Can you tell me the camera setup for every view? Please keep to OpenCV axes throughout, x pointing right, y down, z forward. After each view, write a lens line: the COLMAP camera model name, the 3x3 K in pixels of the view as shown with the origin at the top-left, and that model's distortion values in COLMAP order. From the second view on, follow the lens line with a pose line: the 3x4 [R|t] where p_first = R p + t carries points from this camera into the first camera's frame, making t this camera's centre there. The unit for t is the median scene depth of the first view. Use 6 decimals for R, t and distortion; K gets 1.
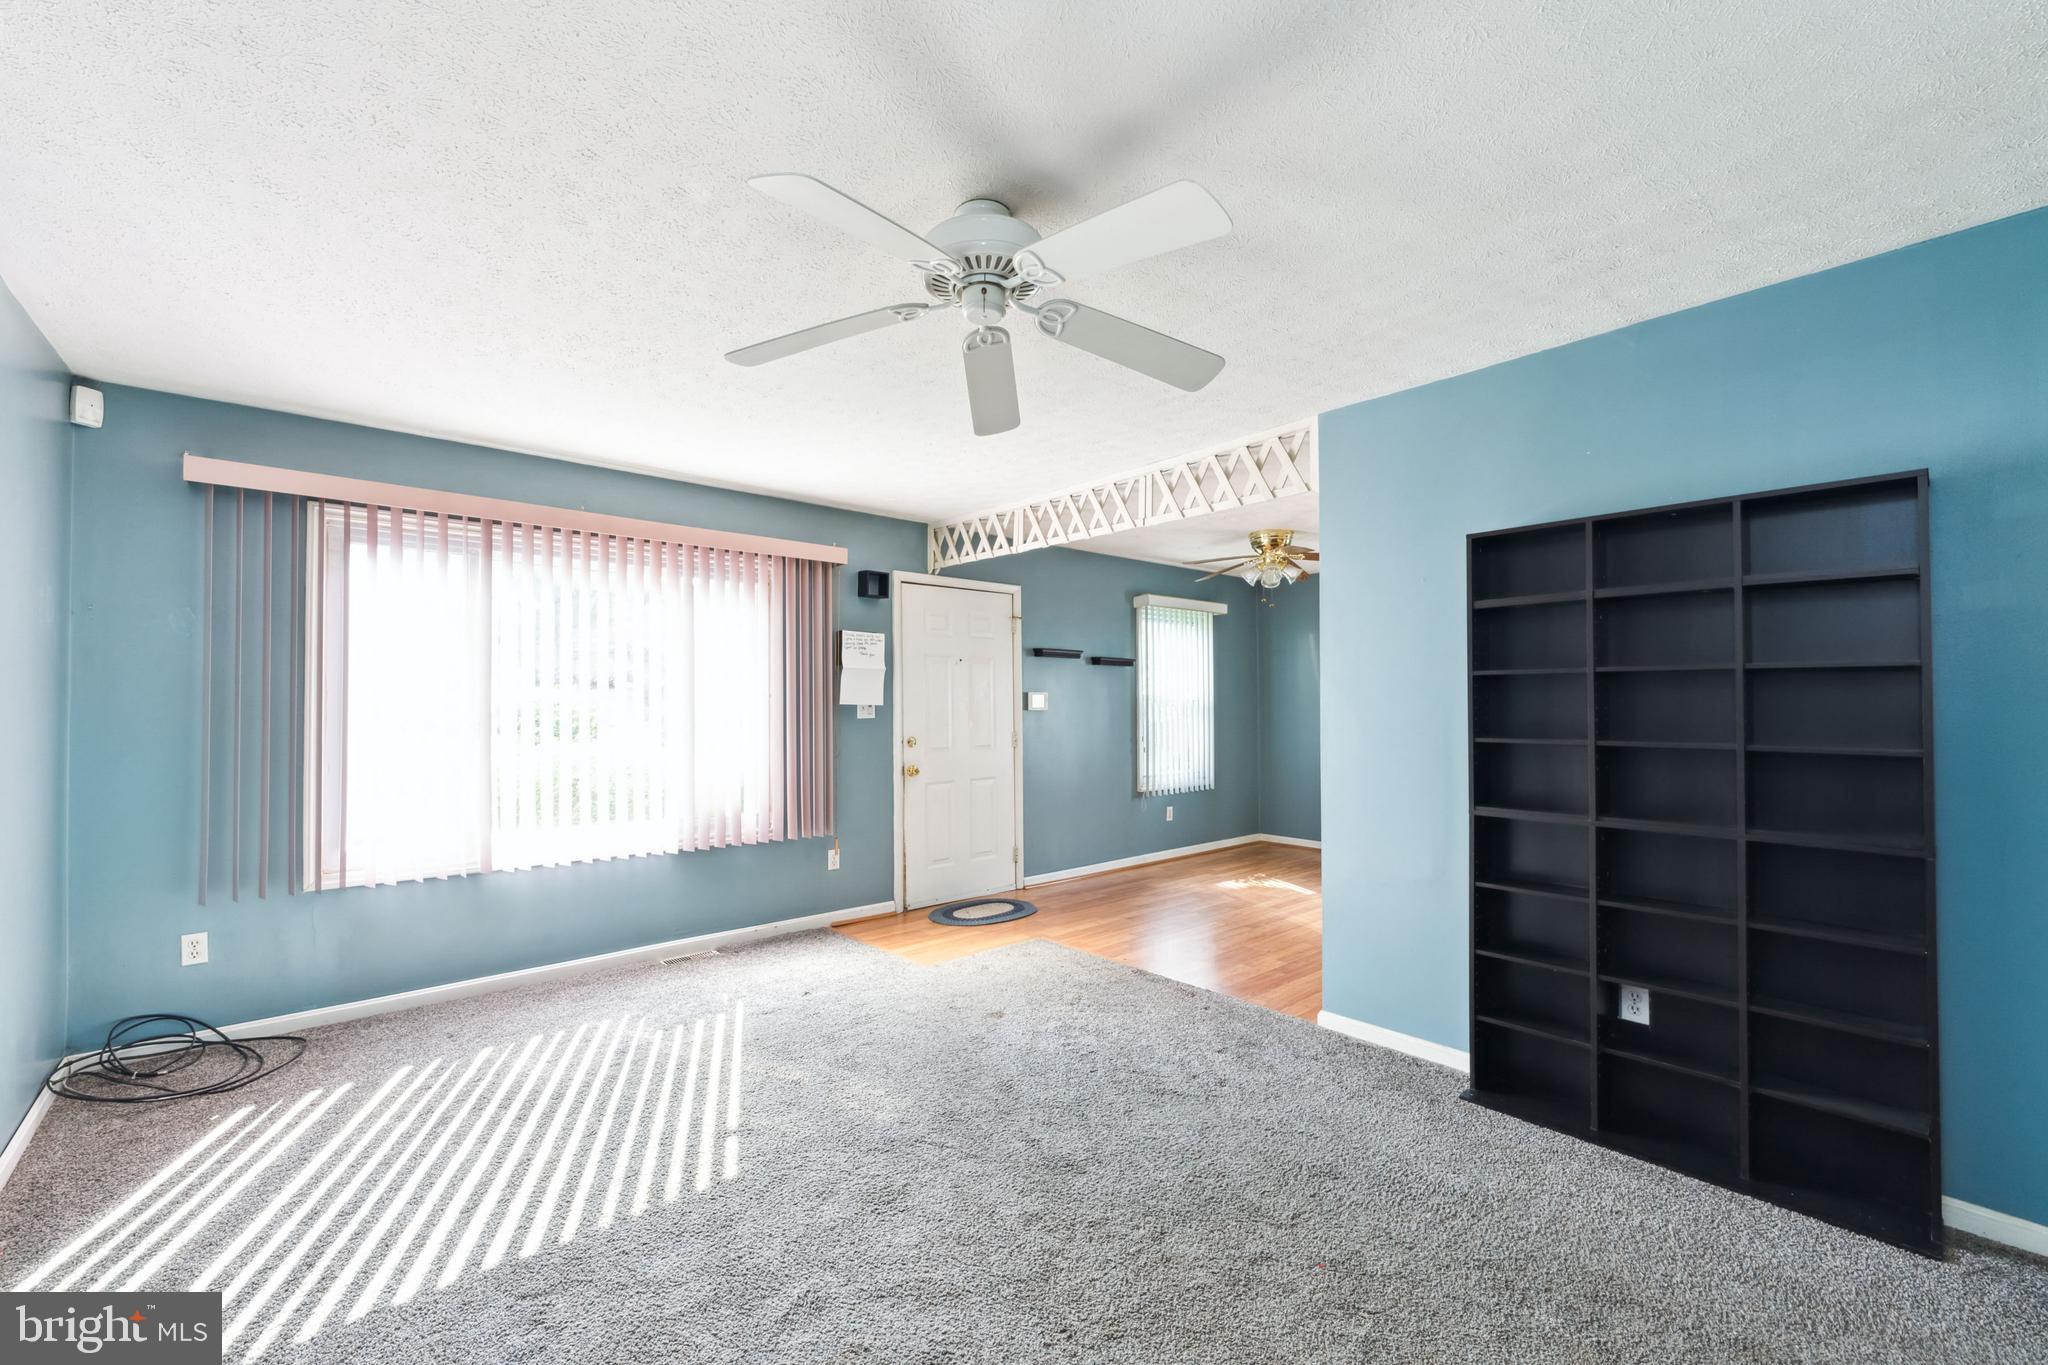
lens RADIAL K [[828.9, 0, 1020.2], [0, 828.9, 695.5], [0, 0, 1]] dist [-0.000359, 0.000076]
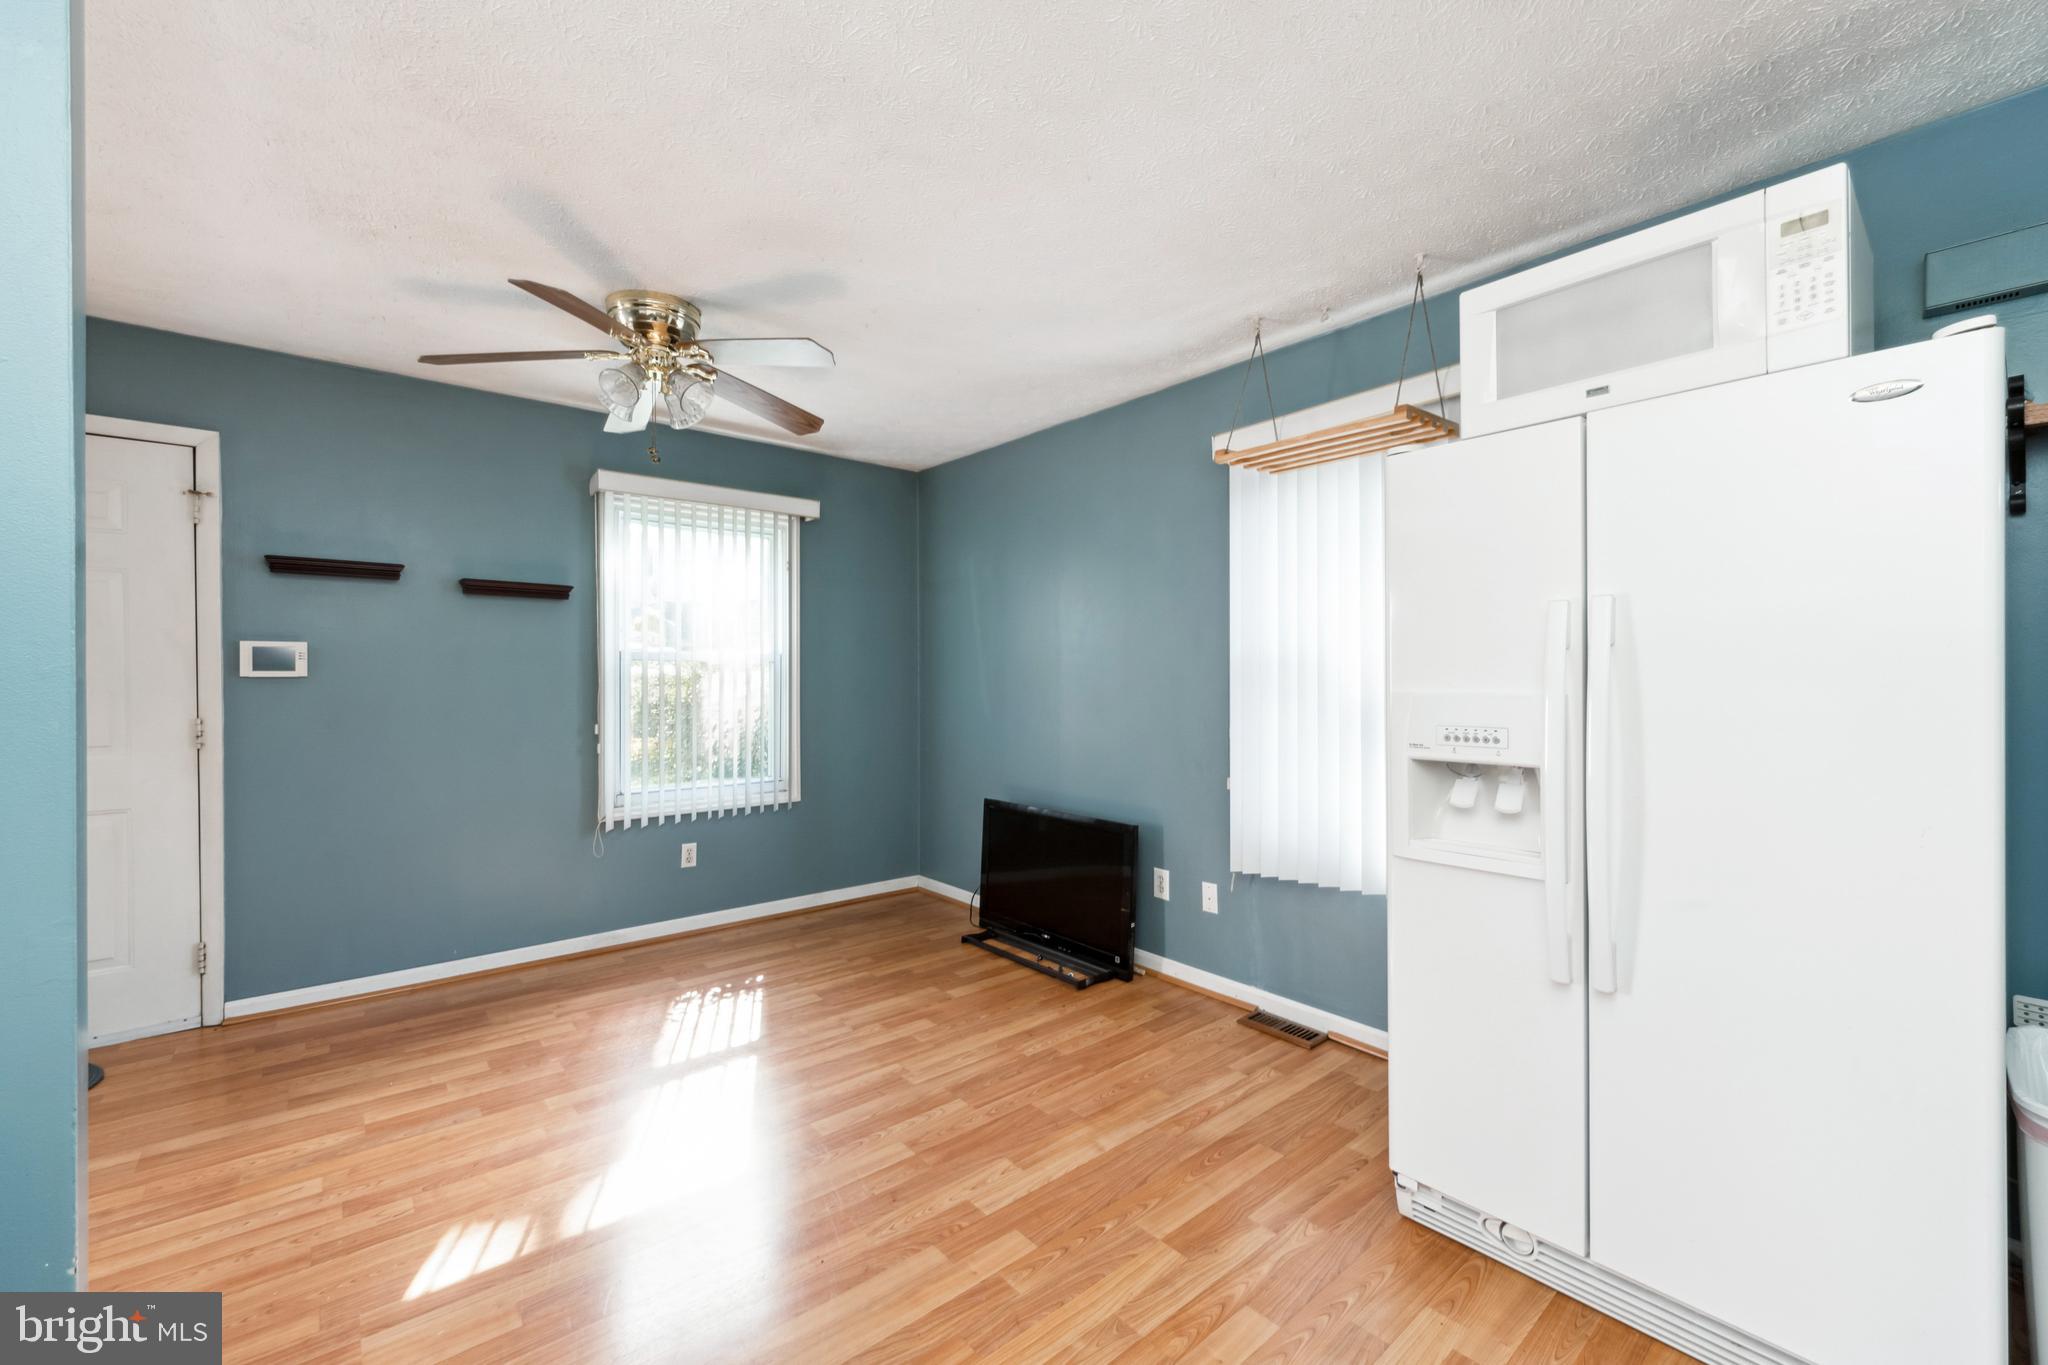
lens RADIAL K [[820.1, 0, 1020.9], [0, 820.1, 679.4], [0, 0, 1]] dist [-0.002428, -0.000304]
pose [[0.999730, 0.001443, -0.023205, 0.508112], [-0.001093, 0.999886, 0.015087, 0.011668], [0.023225, -0.015057, 0.999617, 0.508455]]
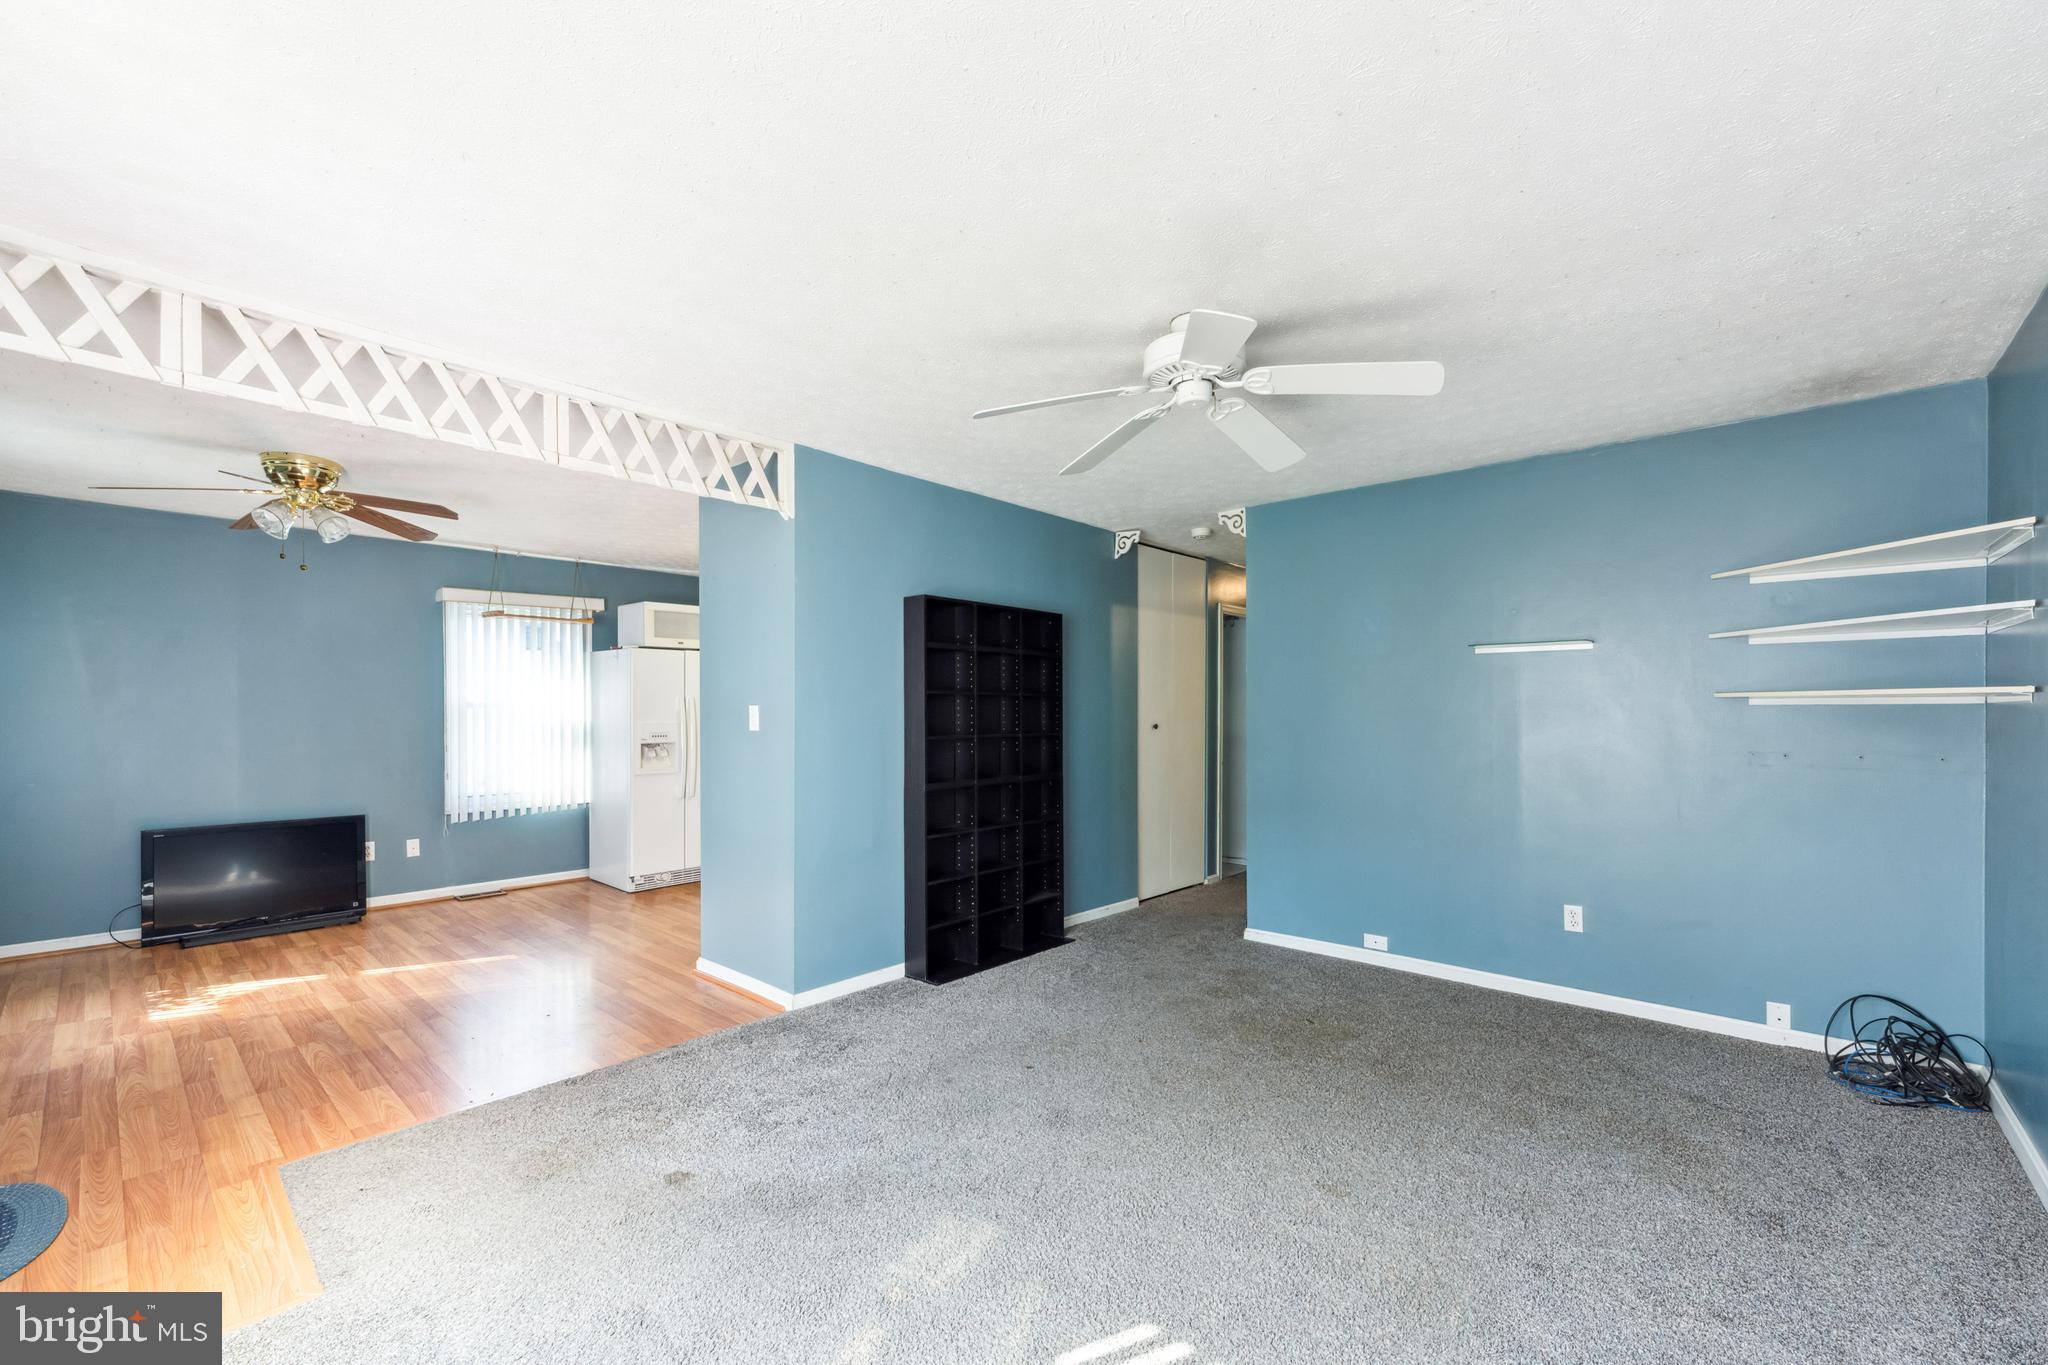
lens RADIAL K [[832.7, 0, 1022.0], [0, 832.7, 711.7], [0, 0, 1]] dist [-0.001829, -0.000576]
pose [[-0.117326, 0.004421, 0.993084, -0.430528], [-0.010456, 0.999929, -0.005687, 0.007579], [-0.993038, -0.011051, -0.117271, 0.477735]]
